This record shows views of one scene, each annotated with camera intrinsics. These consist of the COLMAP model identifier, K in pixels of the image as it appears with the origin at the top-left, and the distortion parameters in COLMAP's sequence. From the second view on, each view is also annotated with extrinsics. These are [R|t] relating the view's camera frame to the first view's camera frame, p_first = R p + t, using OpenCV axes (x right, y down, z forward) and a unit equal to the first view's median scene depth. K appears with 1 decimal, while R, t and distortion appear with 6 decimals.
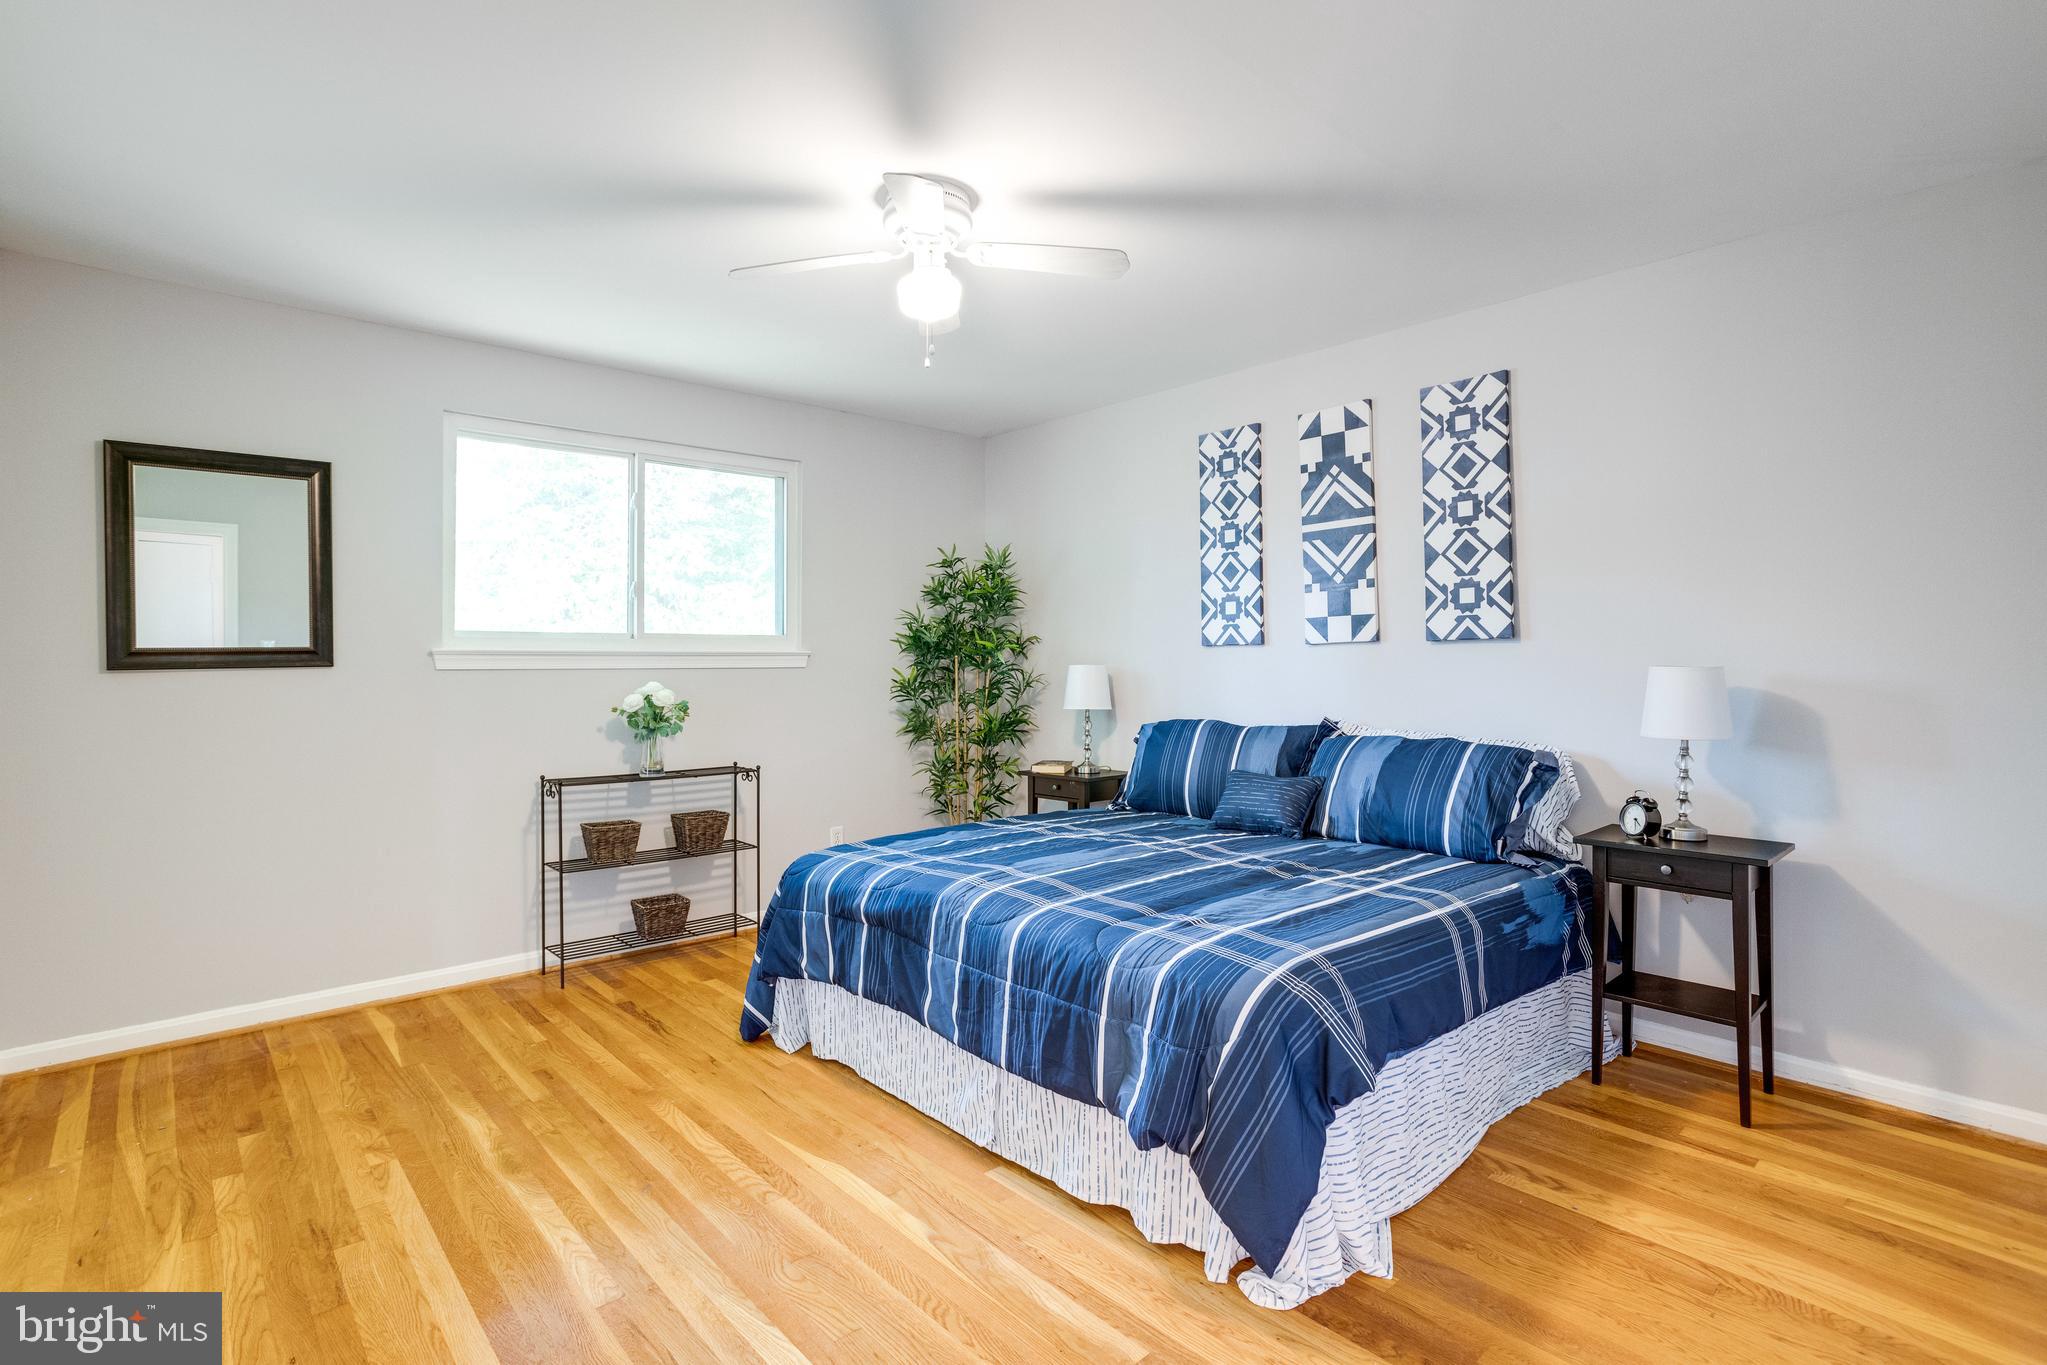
lens RADIAL K [[989.3, 0, 1023.3], [0, 989.3, 664.7], [0, 0, 1]] dist [-0.030689, 0.017648]
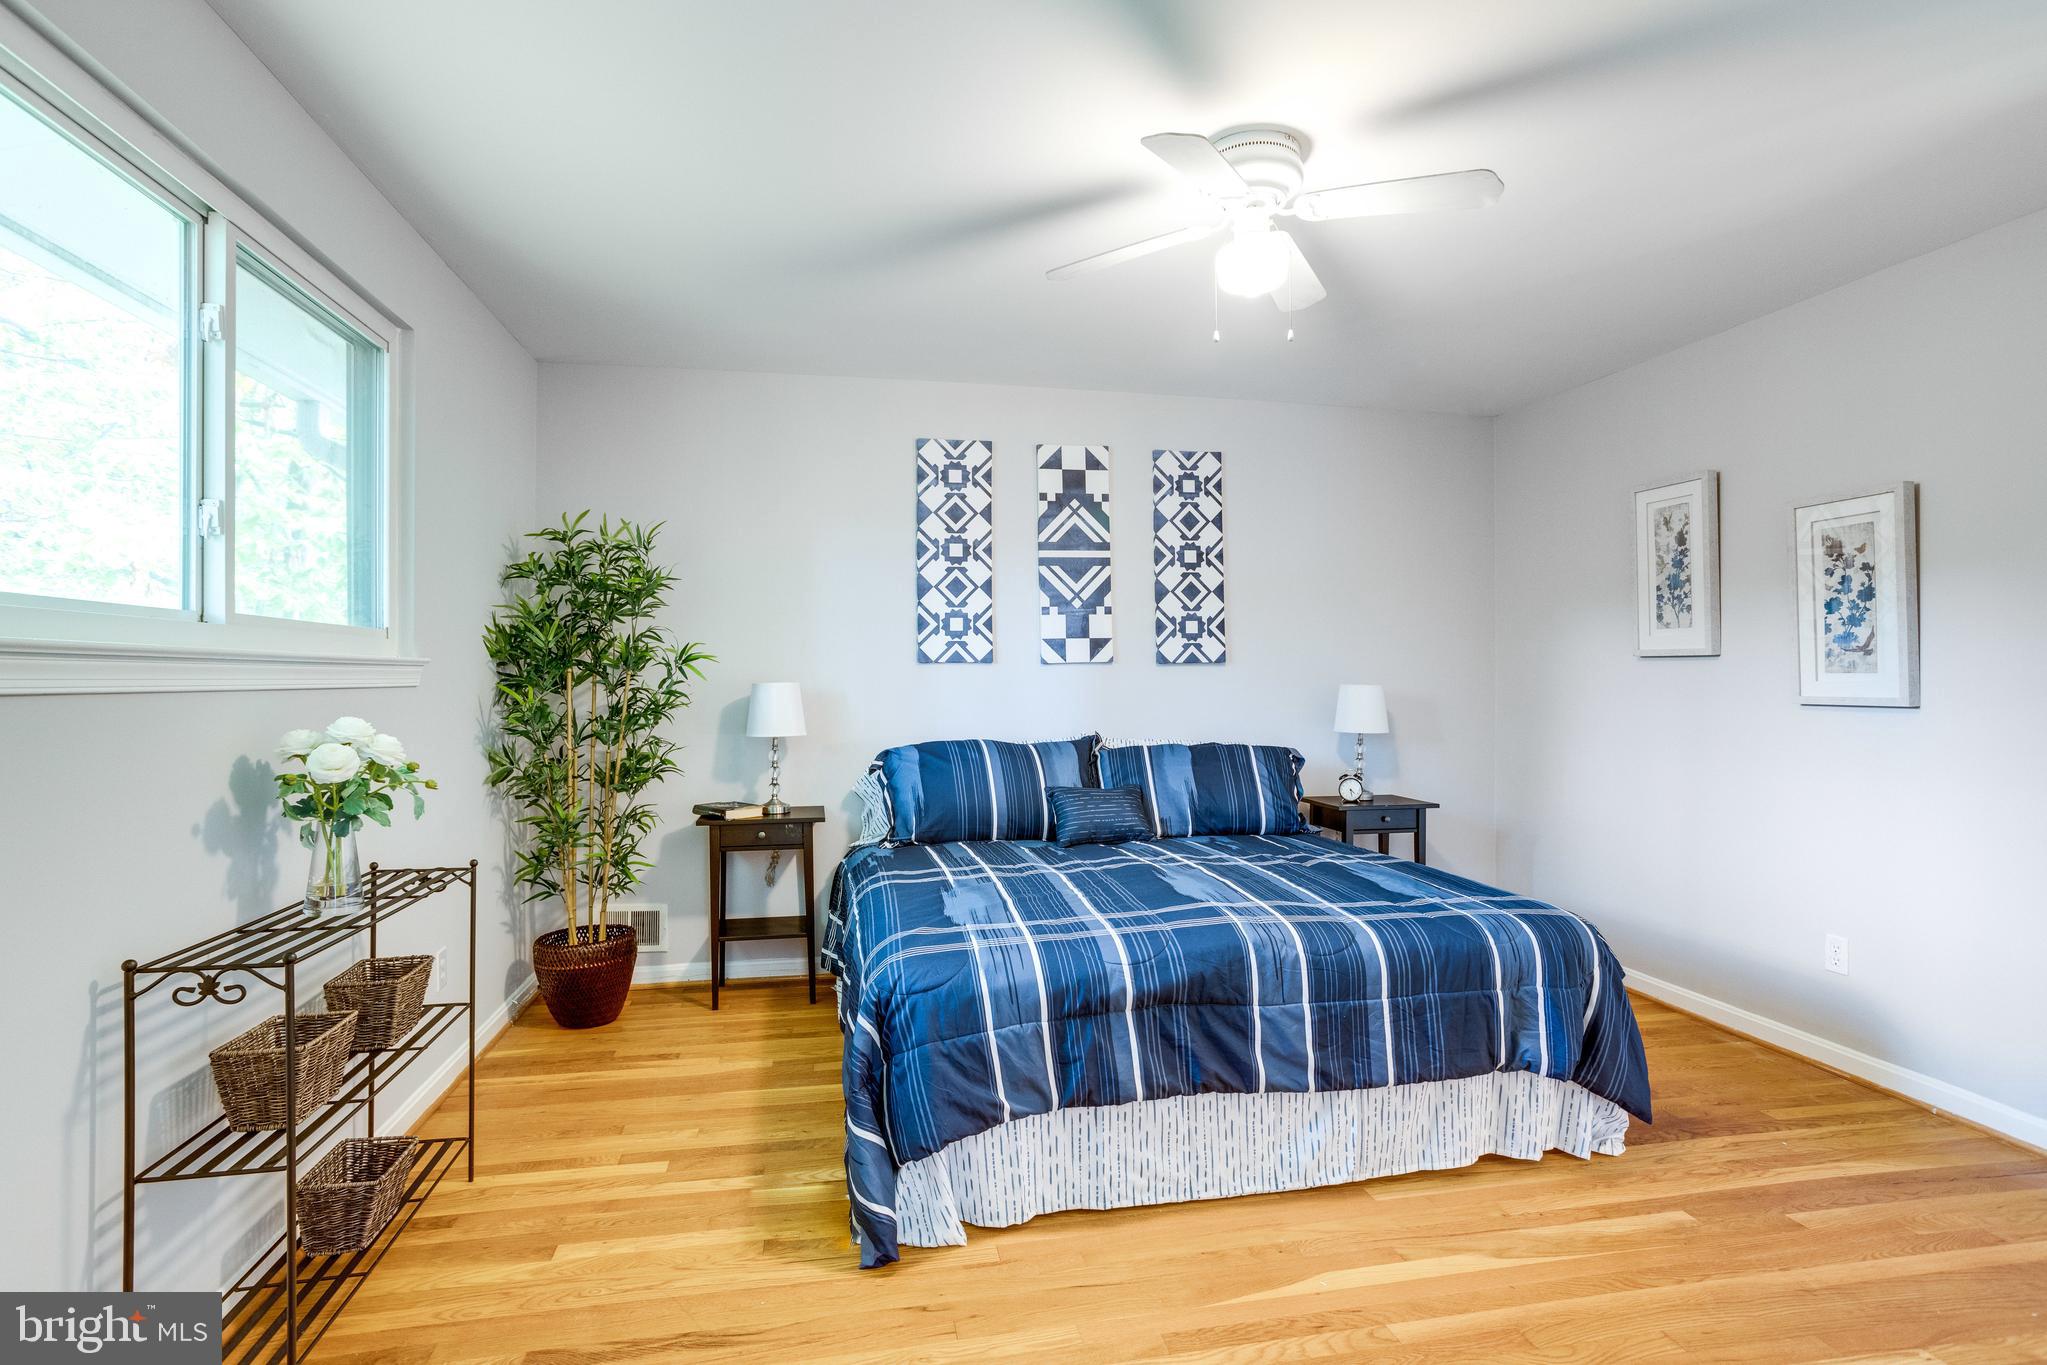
lens RADIAL K [[989.3, 0, 1007.2], [0, 989.3, 689.1], [0, 0, 1]] dist [-0.030689, 0.017648]
pose [[0.513327, 0.001691, 0.858191, -0.660528], [0.000919, 0.999996, -0.002521, 0.009323], [-0.858192, 0.002083, 0.513324, 0.509659]]
